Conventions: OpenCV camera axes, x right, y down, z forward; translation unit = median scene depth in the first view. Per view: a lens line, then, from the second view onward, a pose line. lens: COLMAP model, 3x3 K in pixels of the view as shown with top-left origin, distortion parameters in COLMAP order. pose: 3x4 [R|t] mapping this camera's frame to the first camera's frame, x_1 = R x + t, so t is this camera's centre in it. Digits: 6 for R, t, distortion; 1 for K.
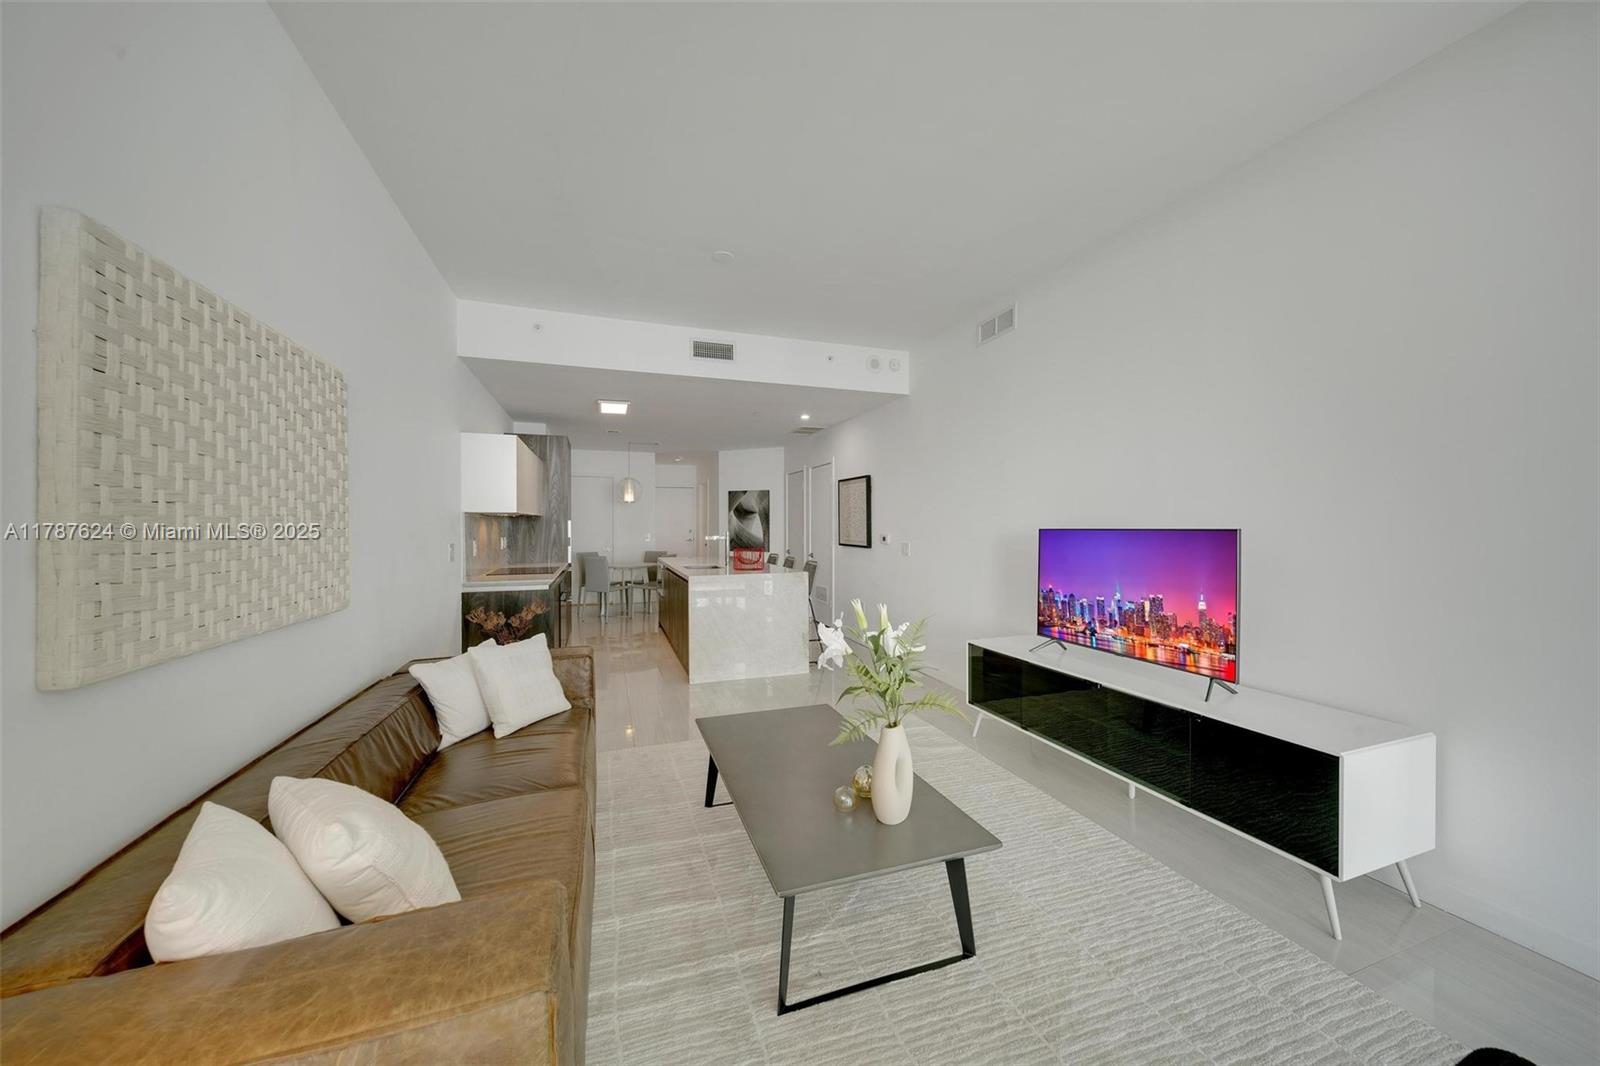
lens RADIAL K [[565.9, 0, 798.1], [0, 565.9, 529.8], [0, 0, 1]] dist [-0.003326, -0.000414]
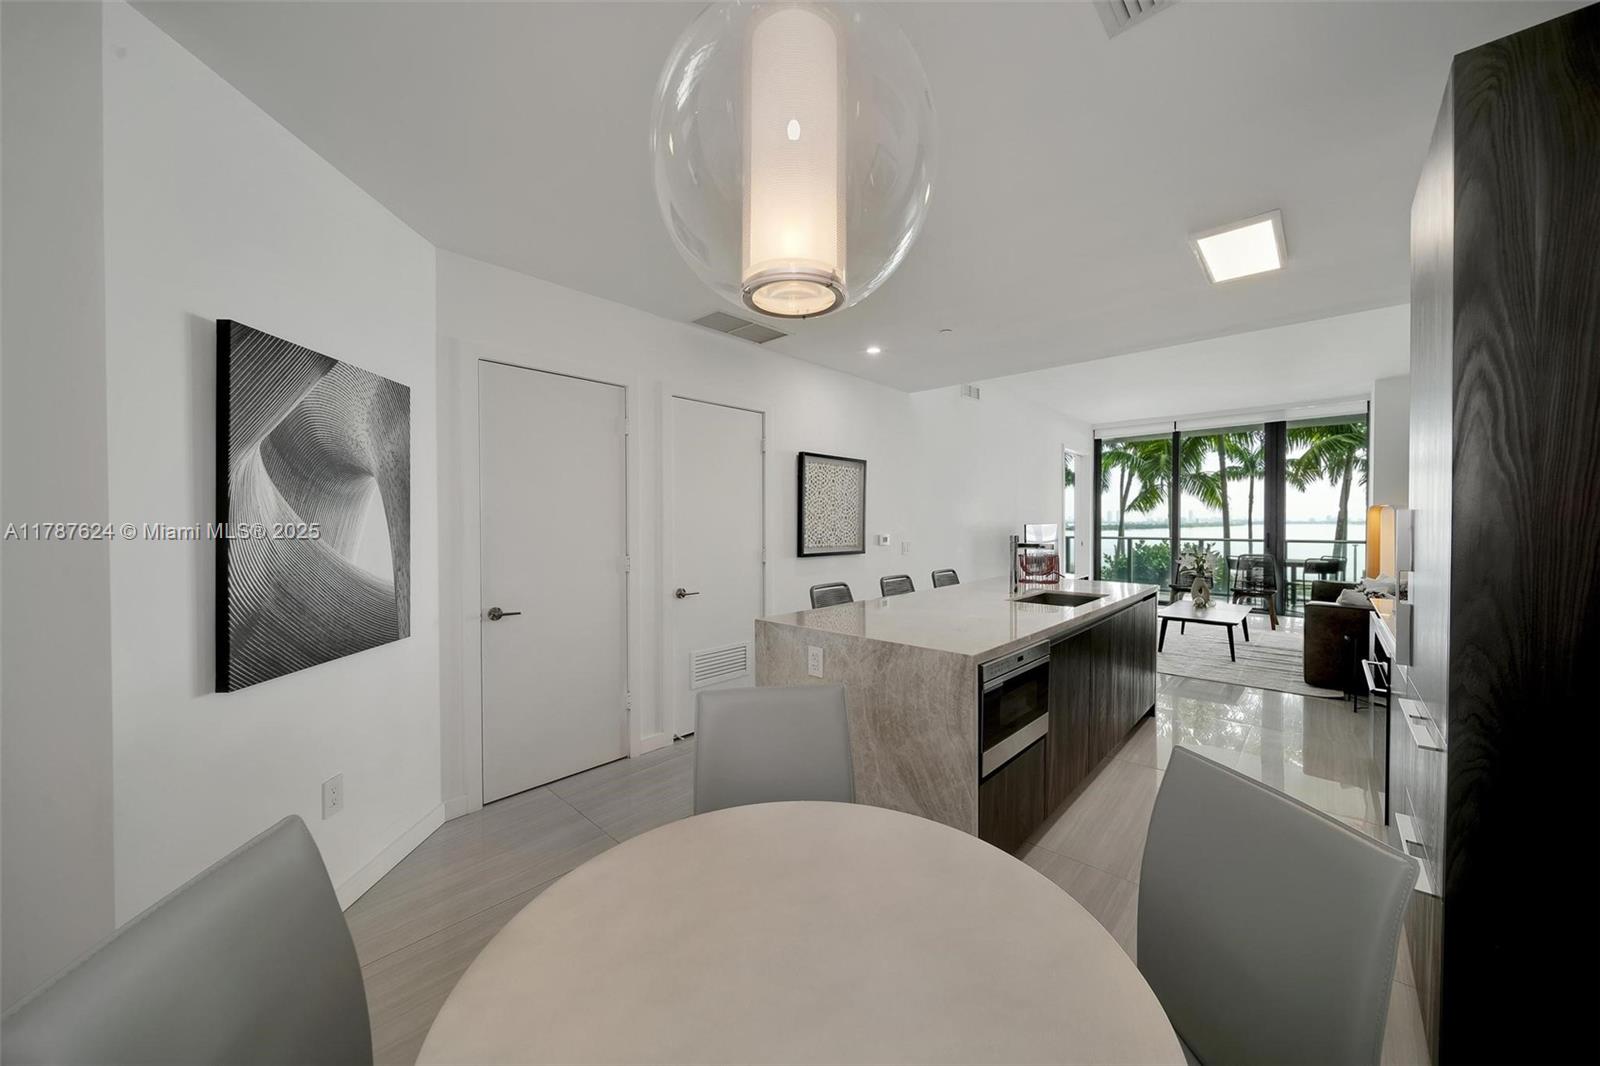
lens RADIAL K [[565.9, 0, 798.0], [0, 565.9, 528.7], [0, 0, 1]] dist [-0.003326, -0.000414]
pose [[-0.462853, -0.006567, 0.886411, -0.377073], [0.012501, 0.999825, 0.013935, -0.009684], [-0.886347, 0.017530, -0.462690, 1.024565]]
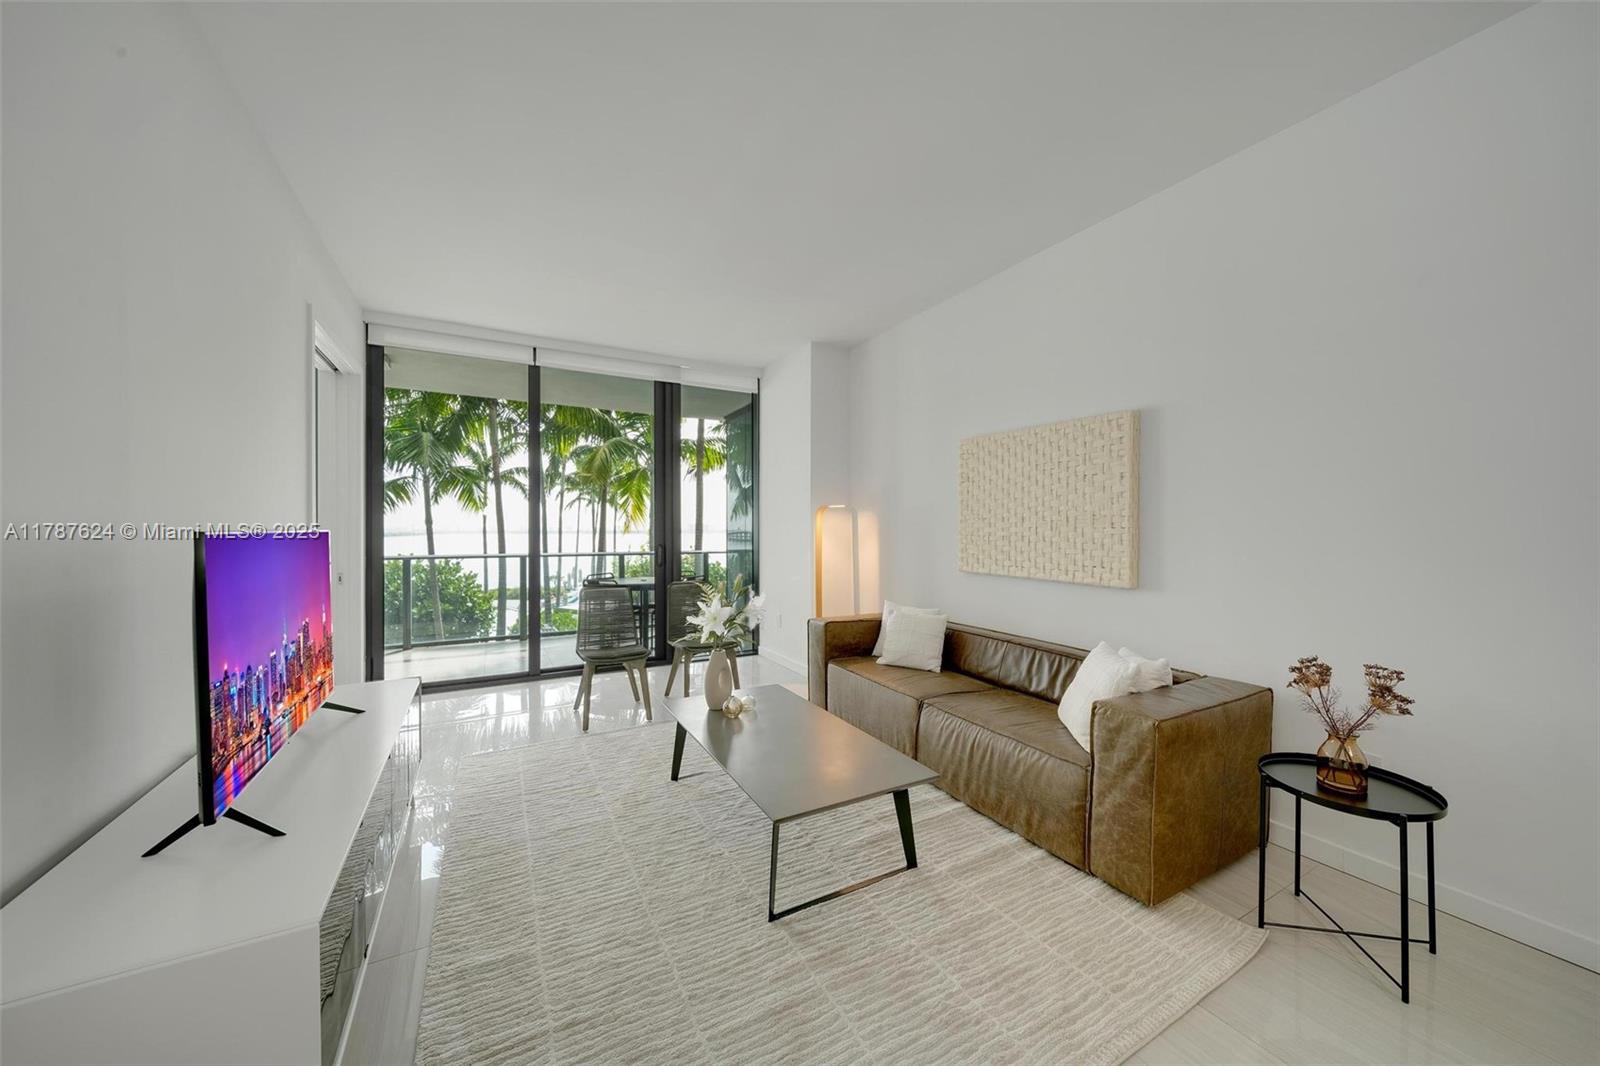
lens RADIAL K [[565.9, 0, 784.5], [0, 565.9, 531.8], [0, 0, 1]] dist [-0.003326, -0.000414]
pose [[-0.985011, -0.001093, -0.172485, 0.021812], [-0.001363, 0.999998, 0.001444, 0.003155], [0.172484, 0.001657, -0.985011, 0.593478]]
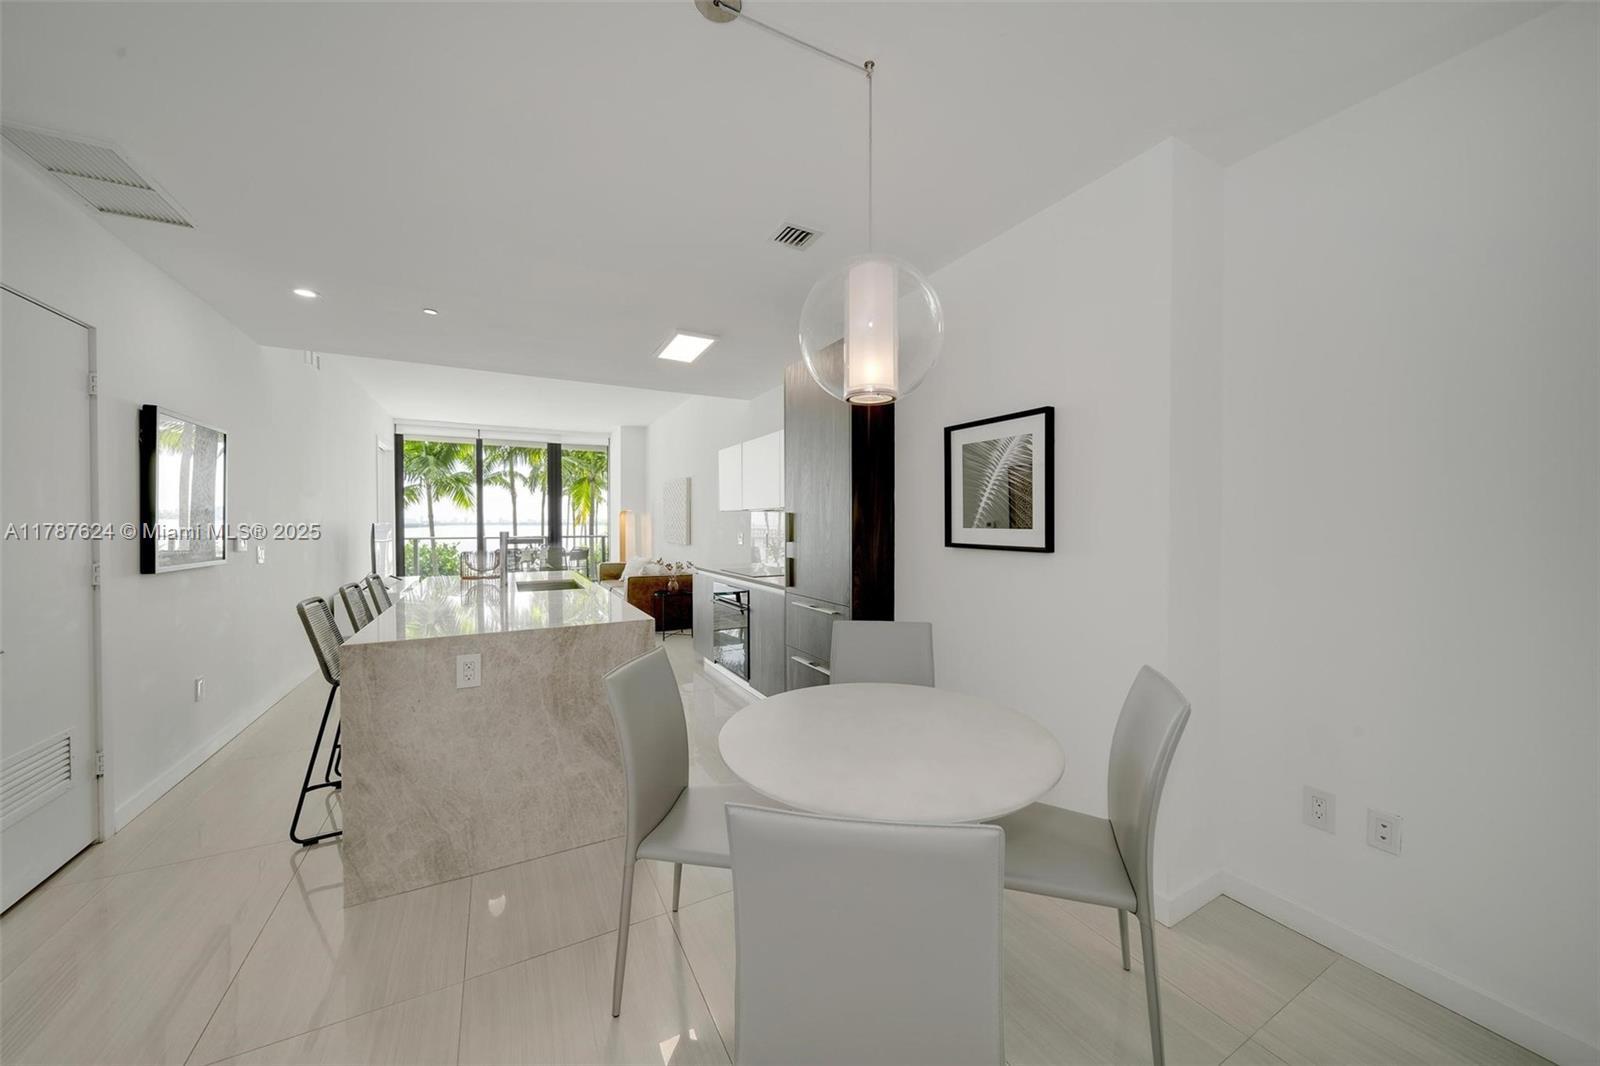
lens RADIAL K [[565.9, 0, 804.8], [0, 565.9, 523.0], [0, 0, 1]] dist [-0.003326, -0.000414]
pose [[-0.983603, 0.000863, -0.180344, -0.237406], [-0.000969, 0.999949, 0.010073, -0.008502], [0.180344, 0.010082, -0.983552, 1.160351]]
